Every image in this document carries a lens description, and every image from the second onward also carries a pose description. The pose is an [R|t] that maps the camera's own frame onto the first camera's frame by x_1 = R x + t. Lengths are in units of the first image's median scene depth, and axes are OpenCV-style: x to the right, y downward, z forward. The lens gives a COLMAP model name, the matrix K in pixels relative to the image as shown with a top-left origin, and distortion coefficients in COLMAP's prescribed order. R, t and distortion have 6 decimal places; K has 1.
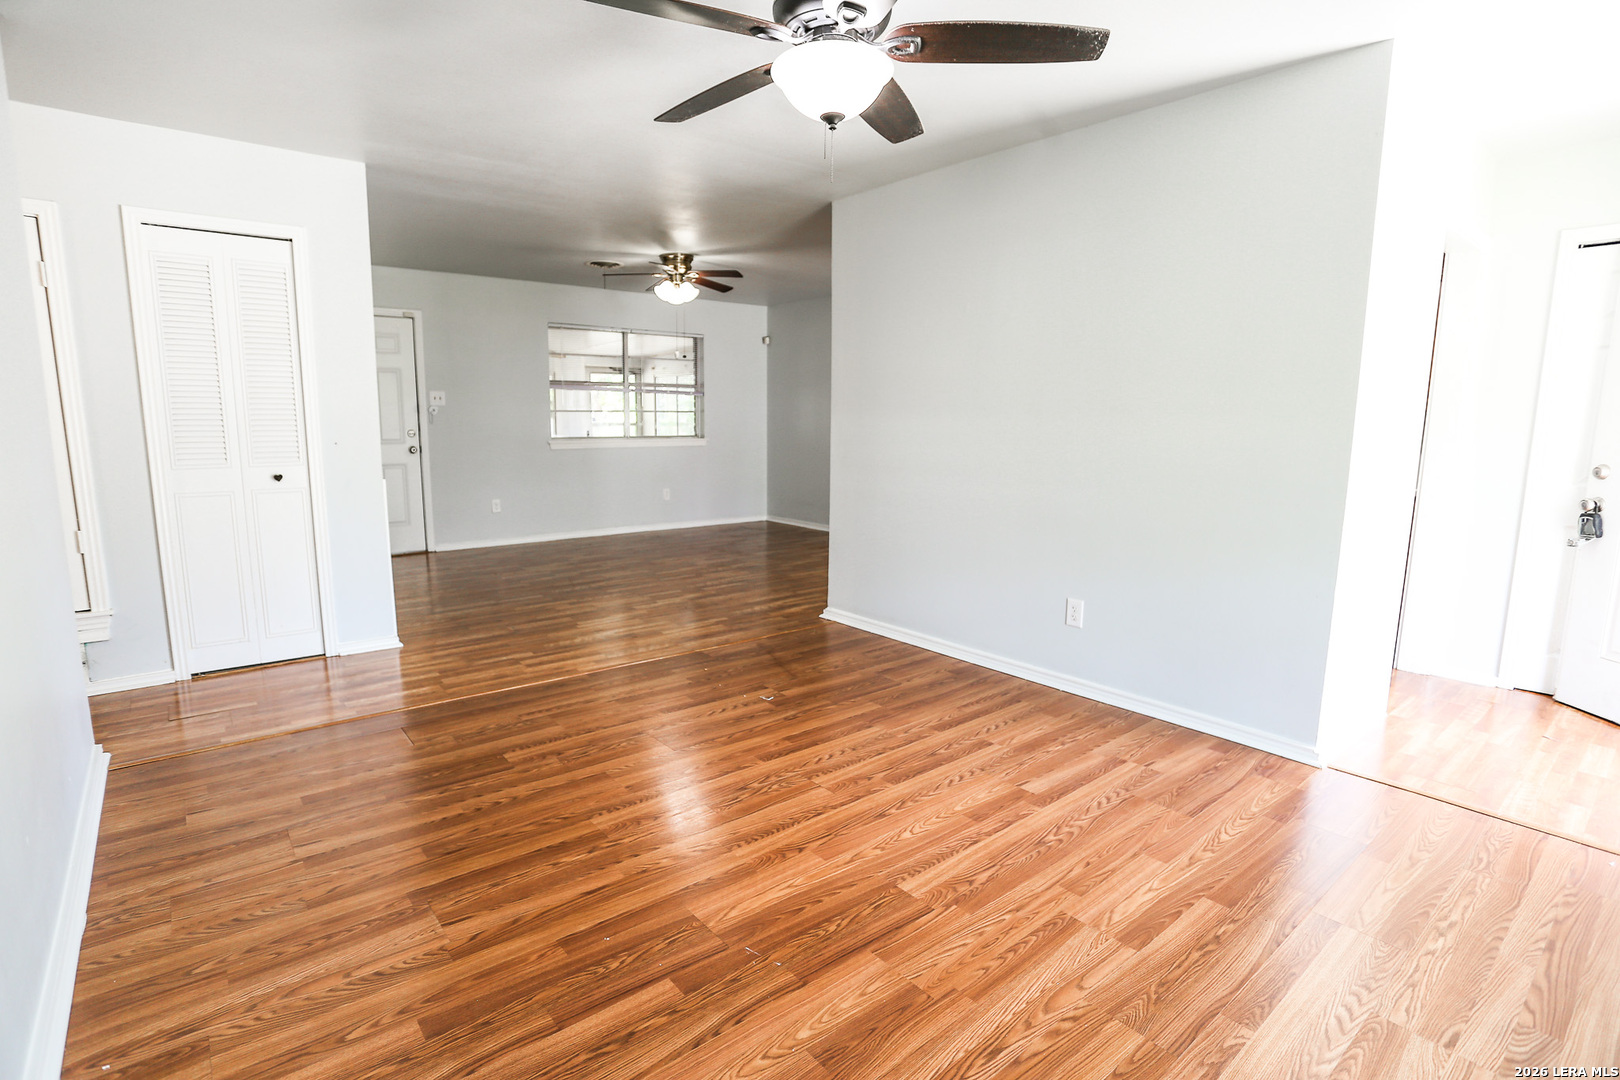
lens RADIAL K [[792.4, 0, 797.9], [0, 792.4, 544.2], [0, 0, 1]] dist [-0.069820, 0.028491]
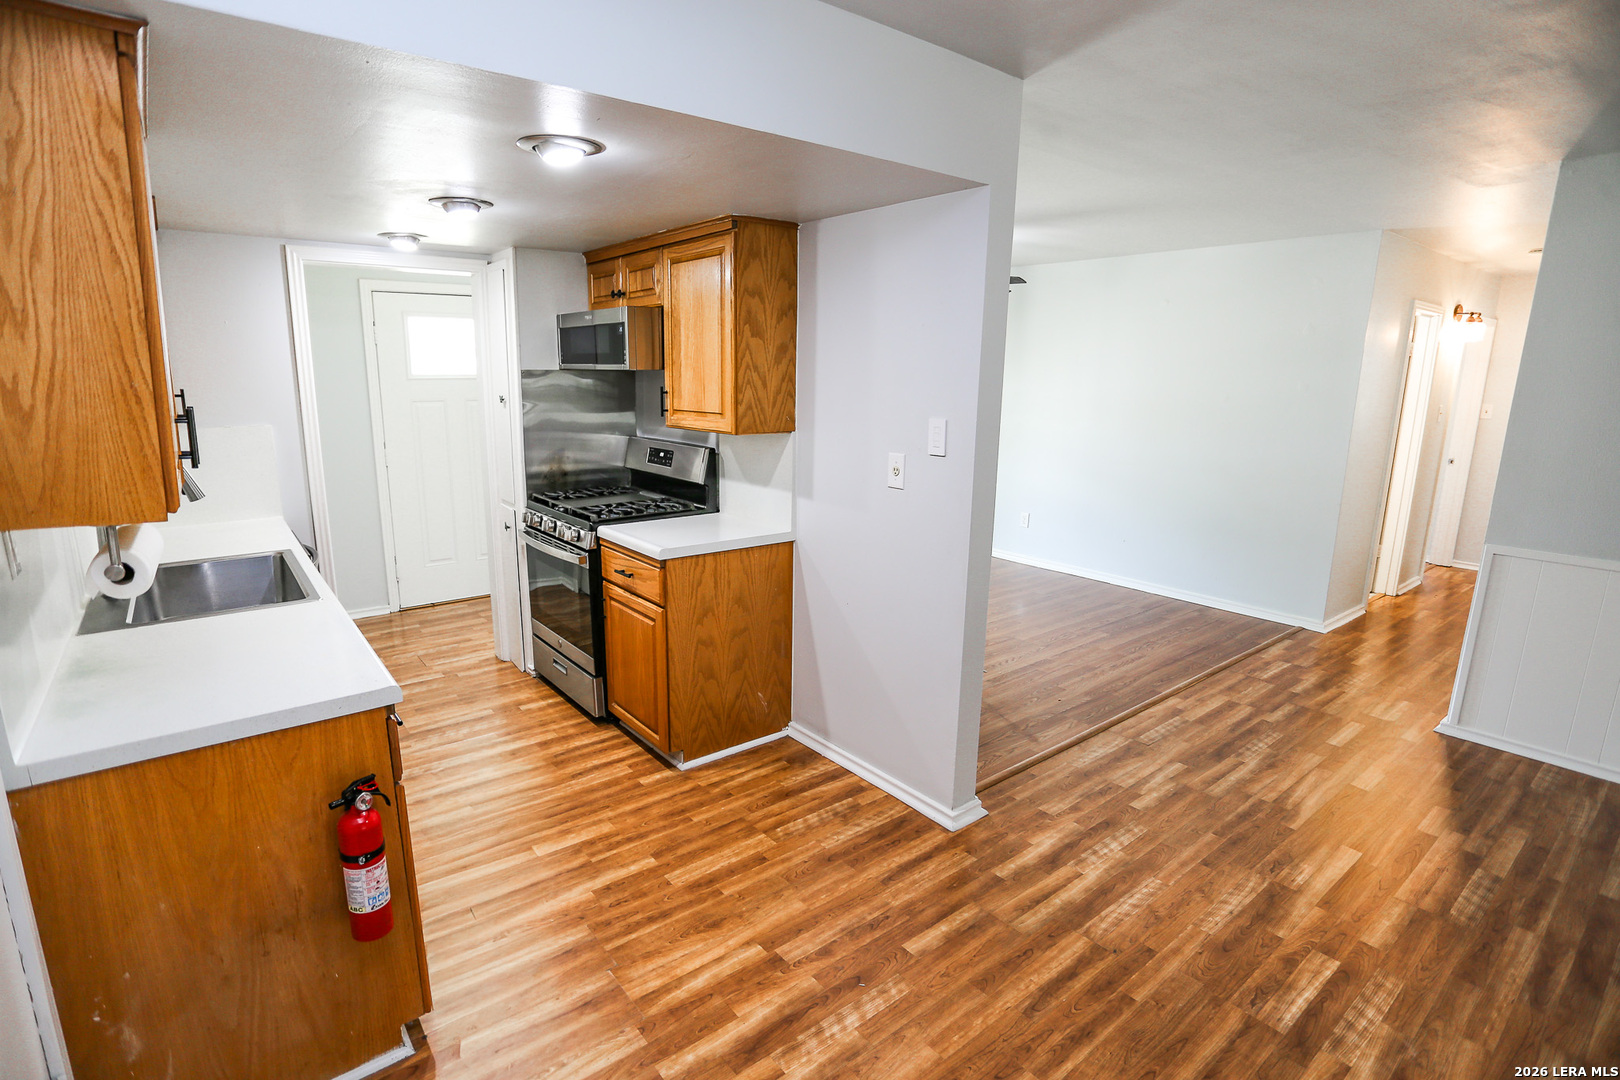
lens RADIAL K [[799.8, 0, 798.7], [0, 799.8, 542.7], [0, 0, 1]] dist [-0.073948, 0.031220]
pose [[-0.999672, -0.024194, 0.008343, 0.268956], [-0.019485, 0.930891, 0.364776, -0.492356], [-0.016592, 0.364494, -0.931058, 2.344955]]
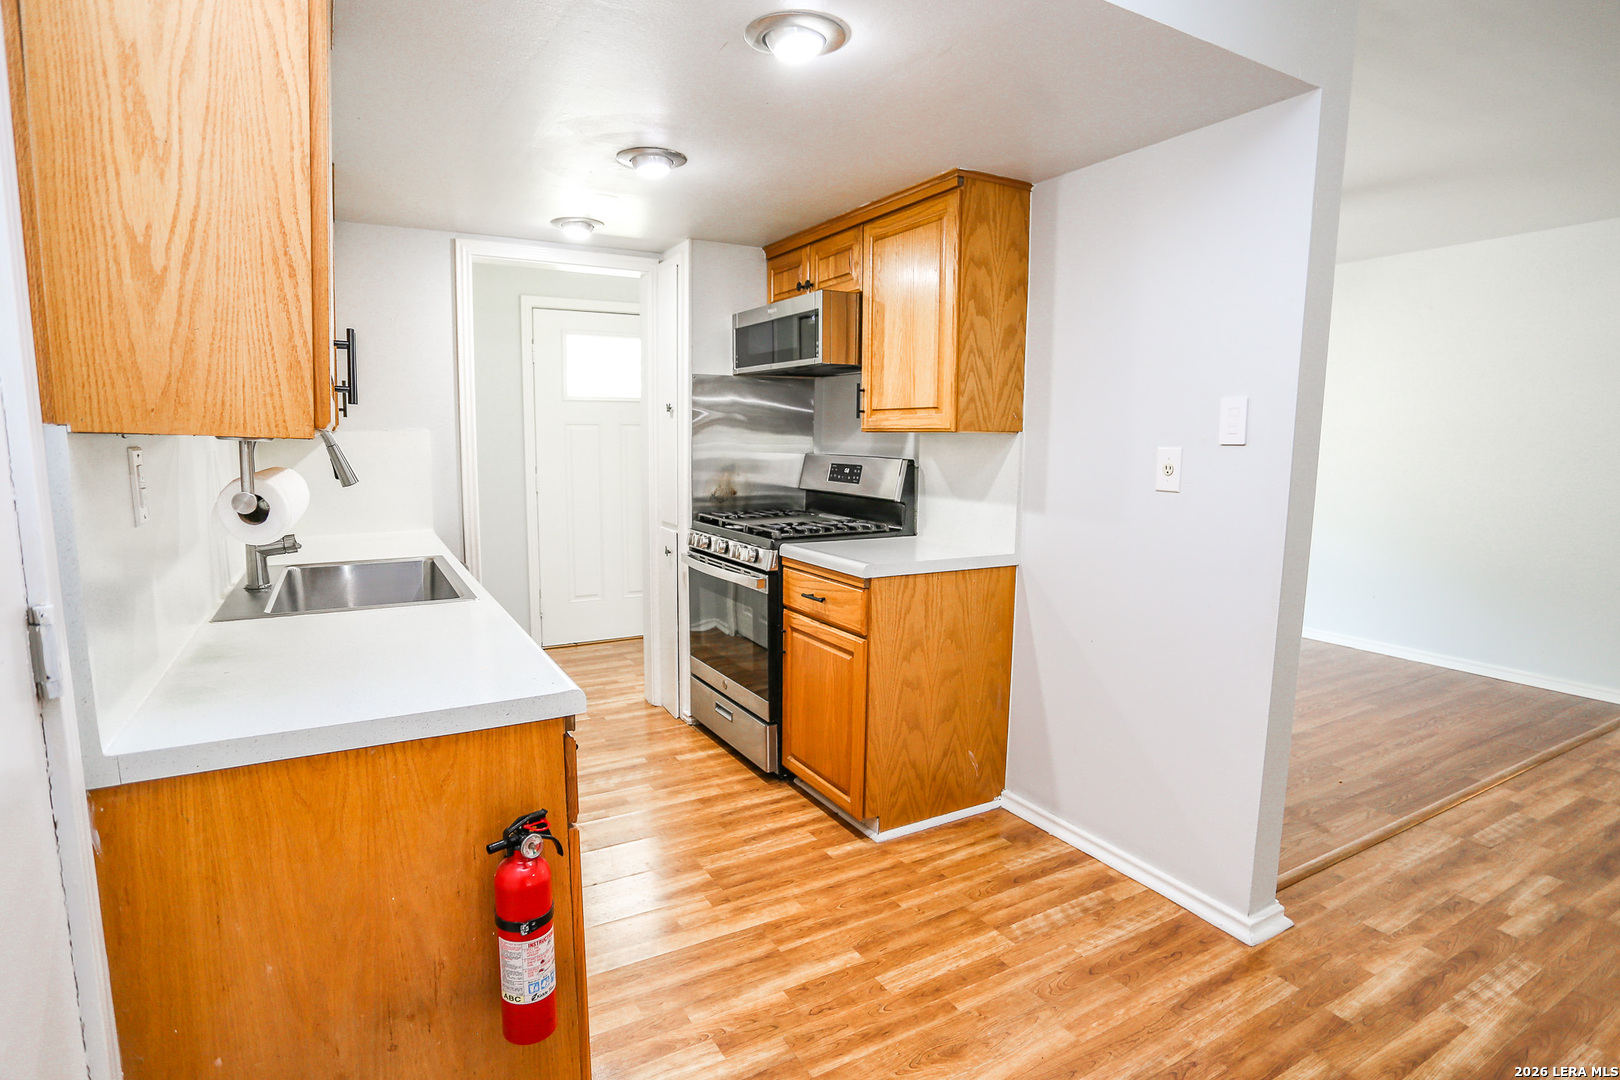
lens RADIAL K [[831.1, 0, 797.9], [0, 831.1, 543.2], [0, 0, 1]] dist [-0.078040, 0.035610]
pose [[-0.985374, -0.040300, 0.165572, 0.373806], [0.008863, 0.958199, 0.285966, -0.387689], [-0.170175, 0.283251, -0.943827, 2.237165]]
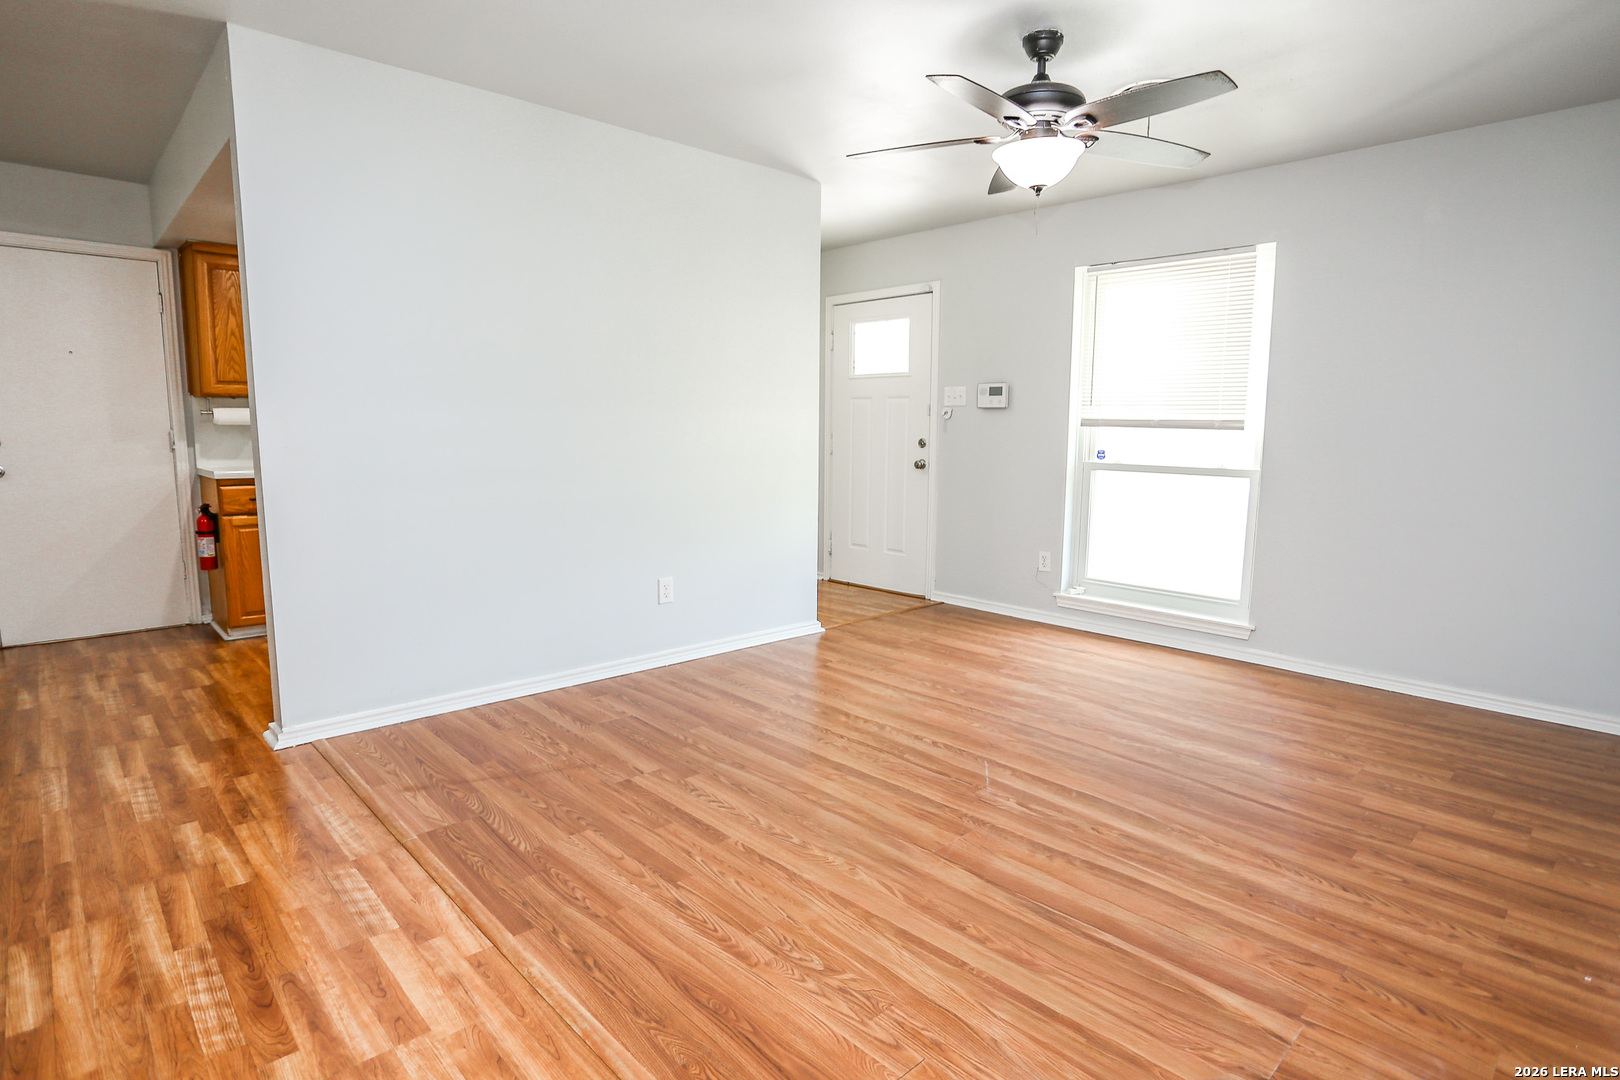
lens RADIAL K [[843.2, 0, 796.3], [0, 843.2, 543.2], [0, 0, 1]] dist [-0.066405, 0.027503]
pose [[-0.067700, -0.146846, 0.986840, -0.902732], [0.149331, 0.976476, 0.155548, -0.147383], [-0.986467, 0.157896, -0.044179, 0.990385]]
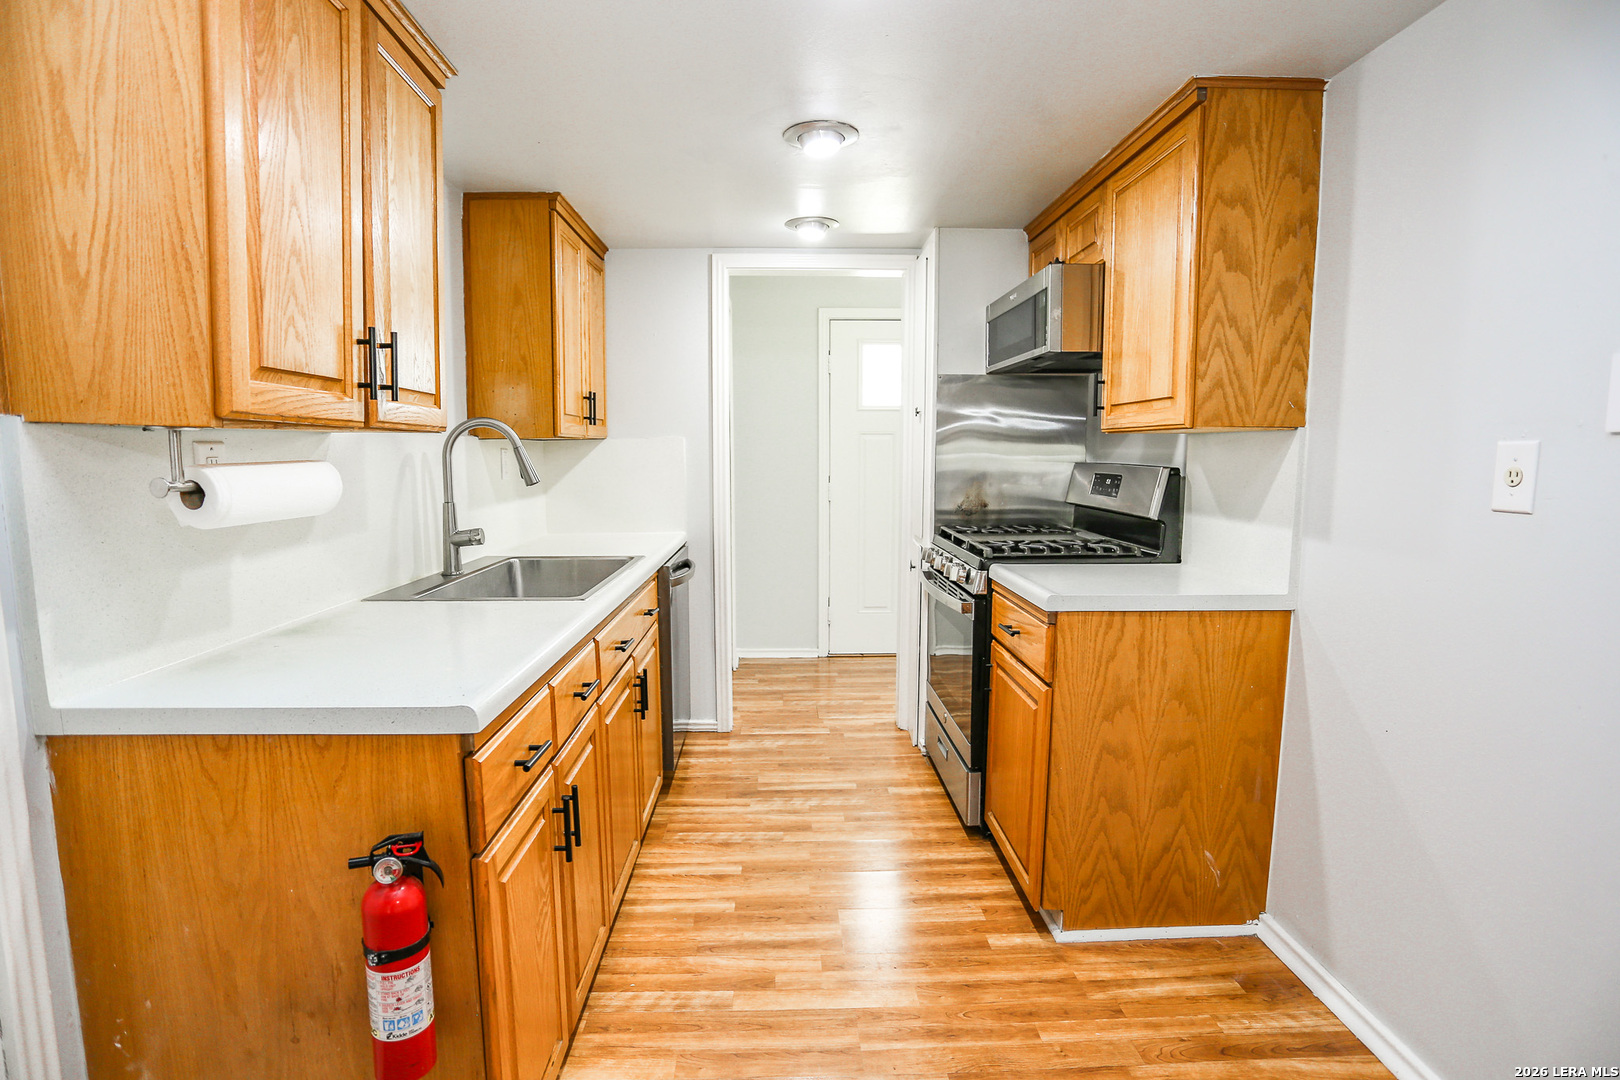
lens RADIAL K [[807.9, 0, 799.5], [0, 807.9, 543.6], [0, 0, 1]] dist [-0.067744, 0.027049]
pose [[-0.791874, -0.079428, 0.605497, 0.217497], [0.090136, 0.965444, 0.244526, -0.343747], [-0.603996, 0.248211, -0.757351, 2.046429]]
